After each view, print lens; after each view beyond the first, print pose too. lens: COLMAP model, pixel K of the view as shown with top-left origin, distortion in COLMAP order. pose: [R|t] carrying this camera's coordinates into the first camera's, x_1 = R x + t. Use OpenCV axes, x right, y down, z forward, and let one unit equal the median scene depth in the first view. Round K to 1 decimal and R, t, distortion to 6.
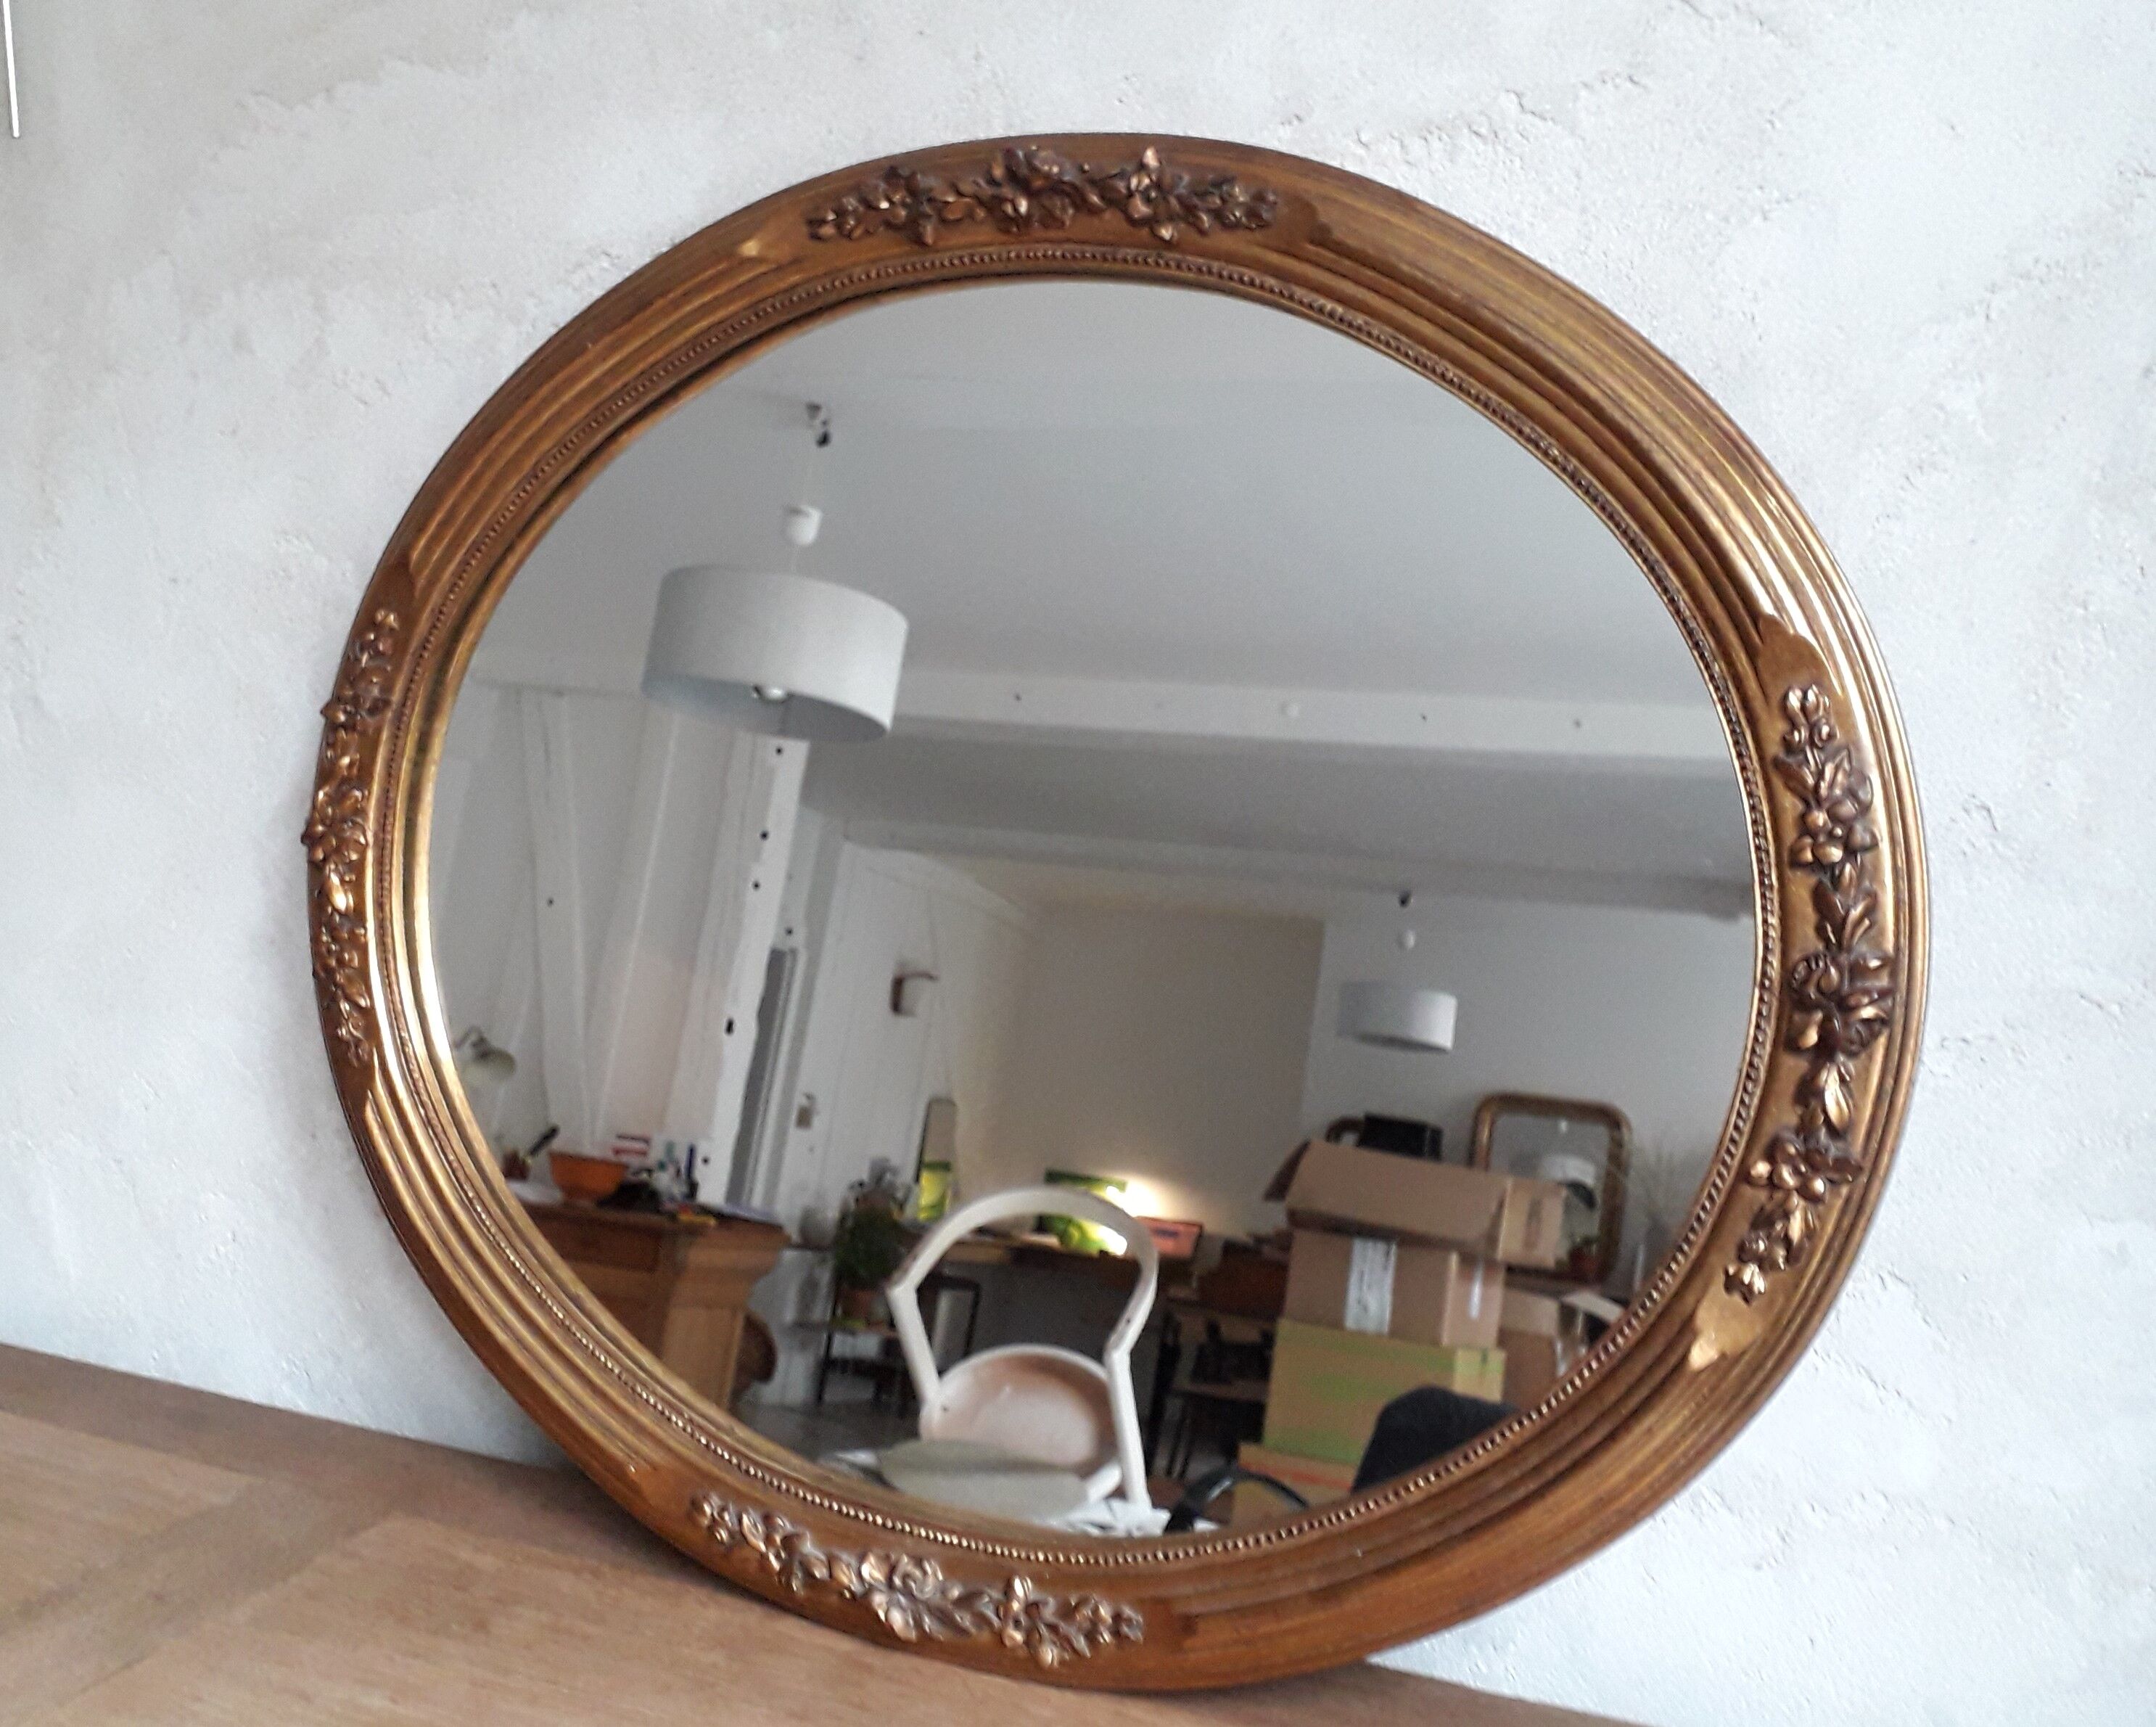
lens RADIAL K [[2463.0, 0, 1084.3], [0, 2463.0, 962.2], [0, 0, 1]] dist [0.010829, -0.022731]
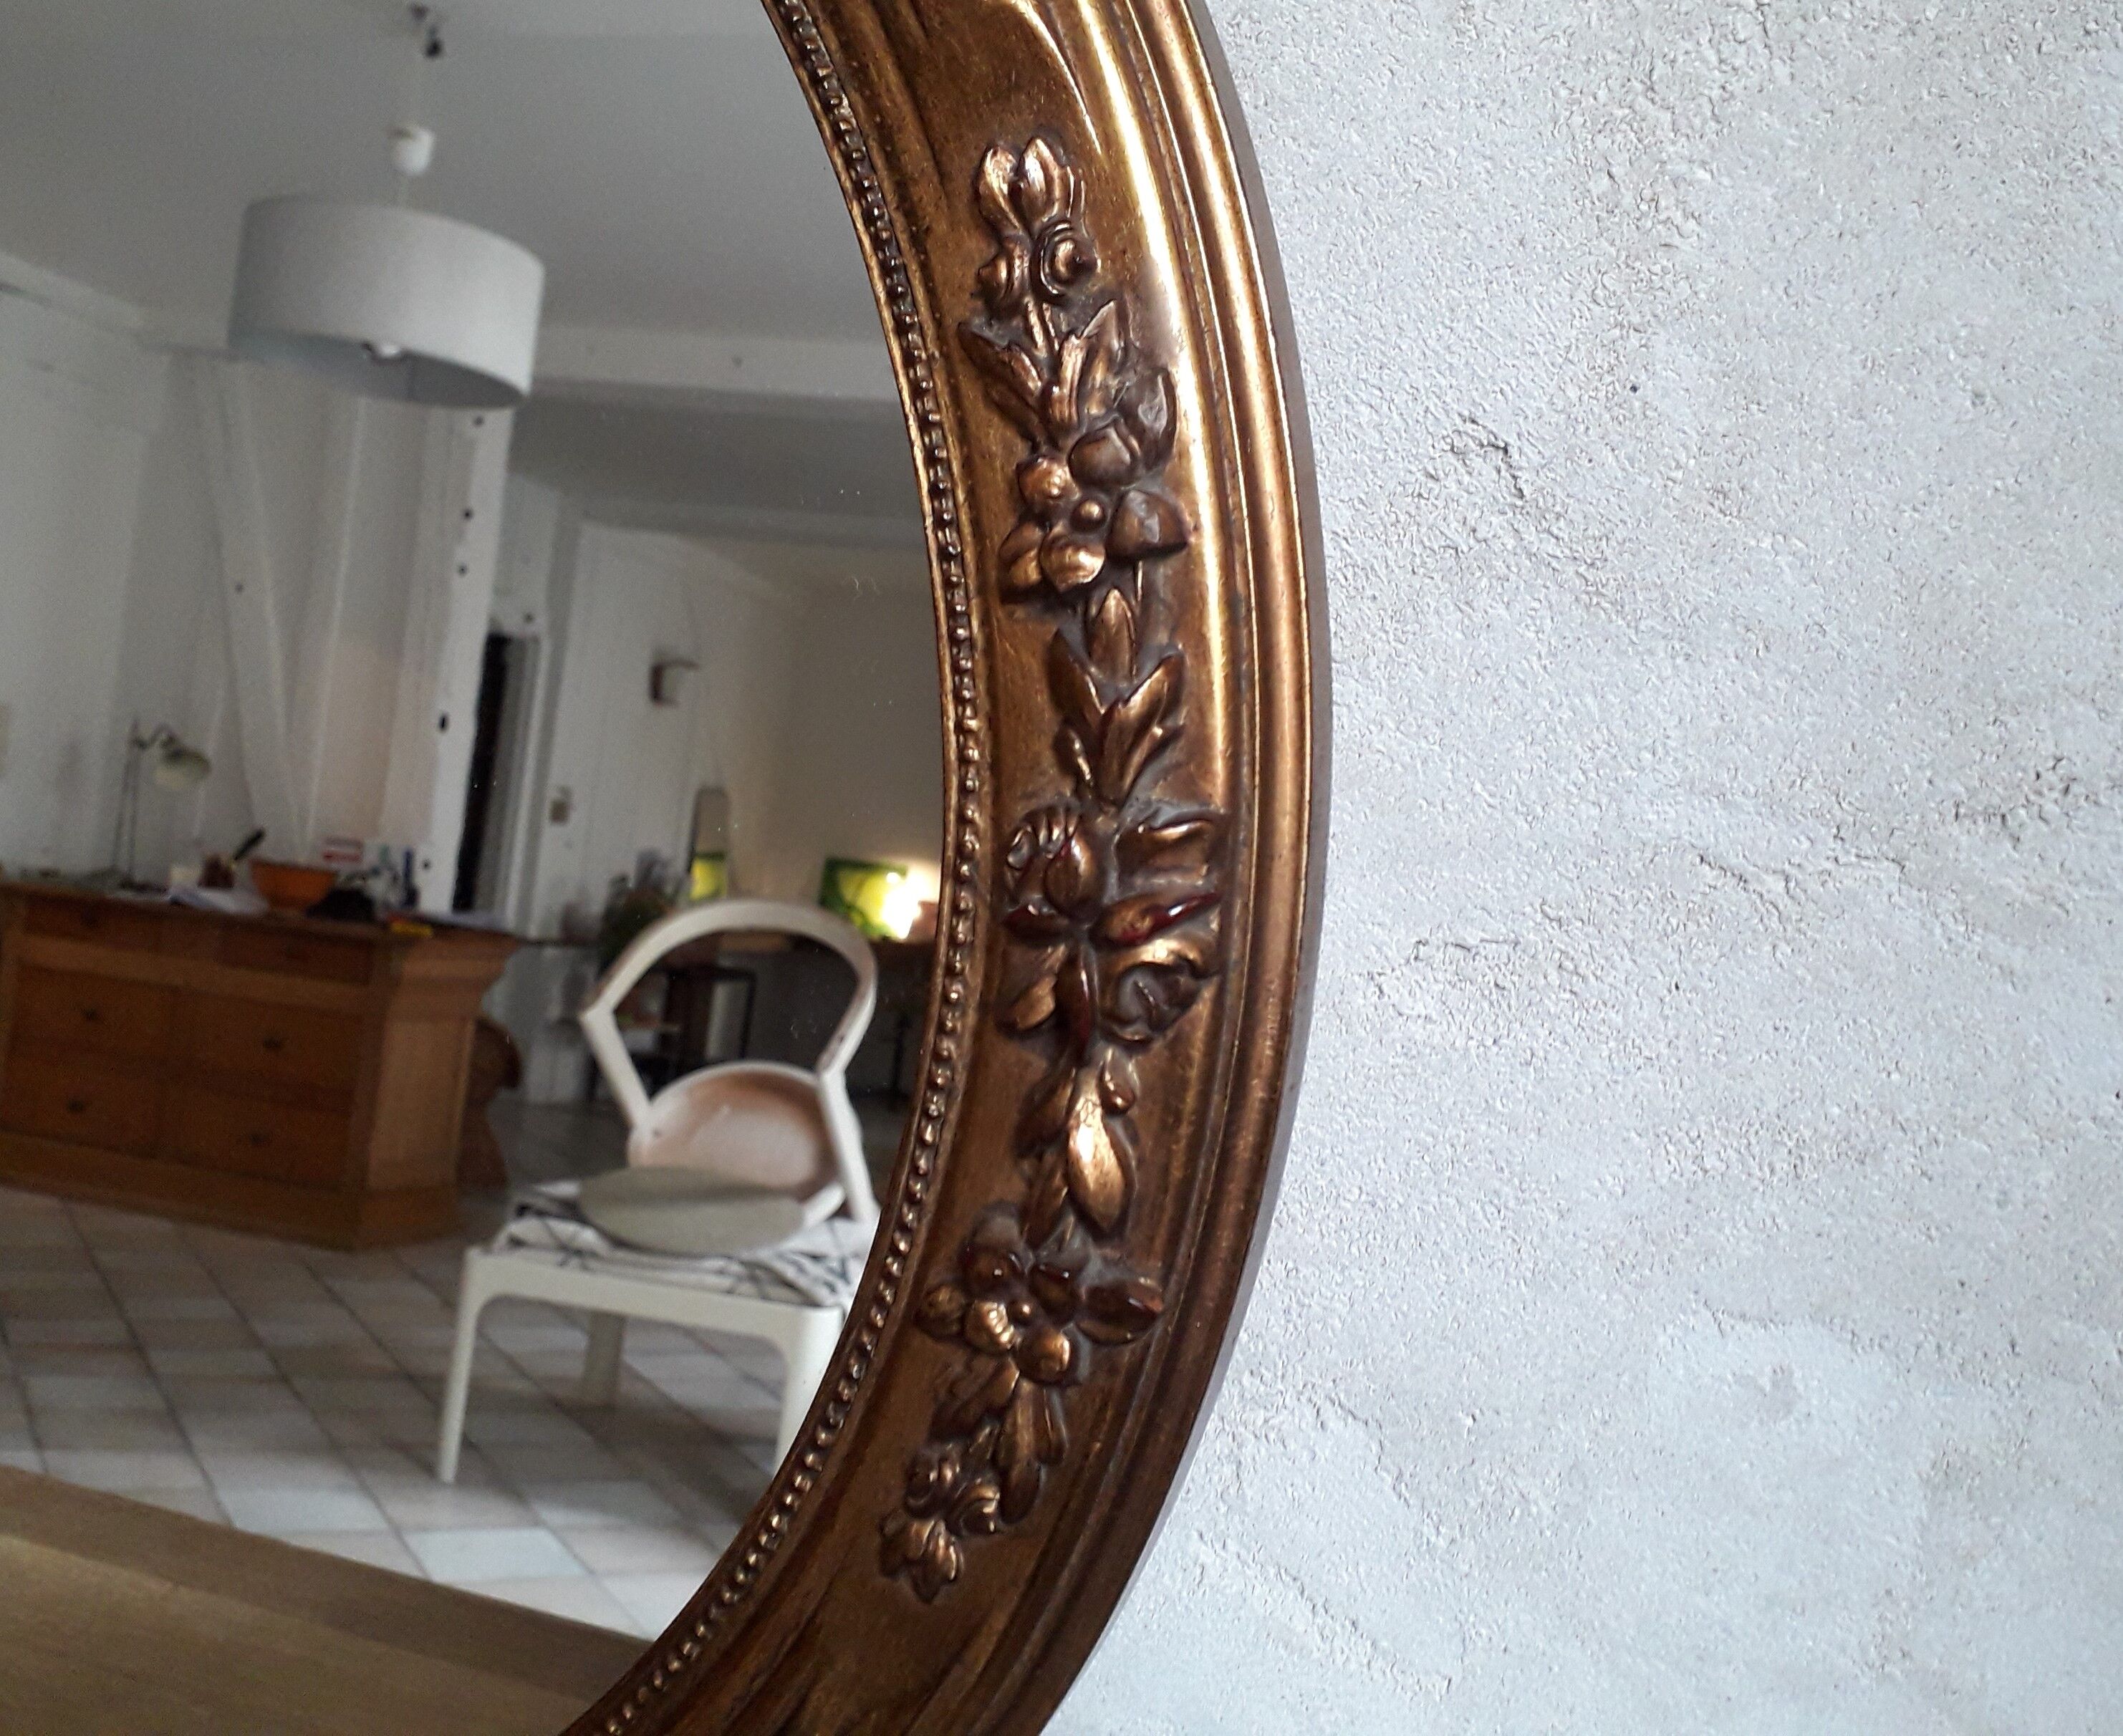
lens RADIAL K [[2371.1, 0, 1056.5], [0, 2371.1, 941.3], [0, 0, 1]] dist [0.318562, -1.098794]
pose [[0.997760, -0.024339, 0.062304, 0.248722], [0.016299, 0.991839, 0.126449, -0.029335], [-0.064873, -0.125151, 0.990015, 0.544269]]
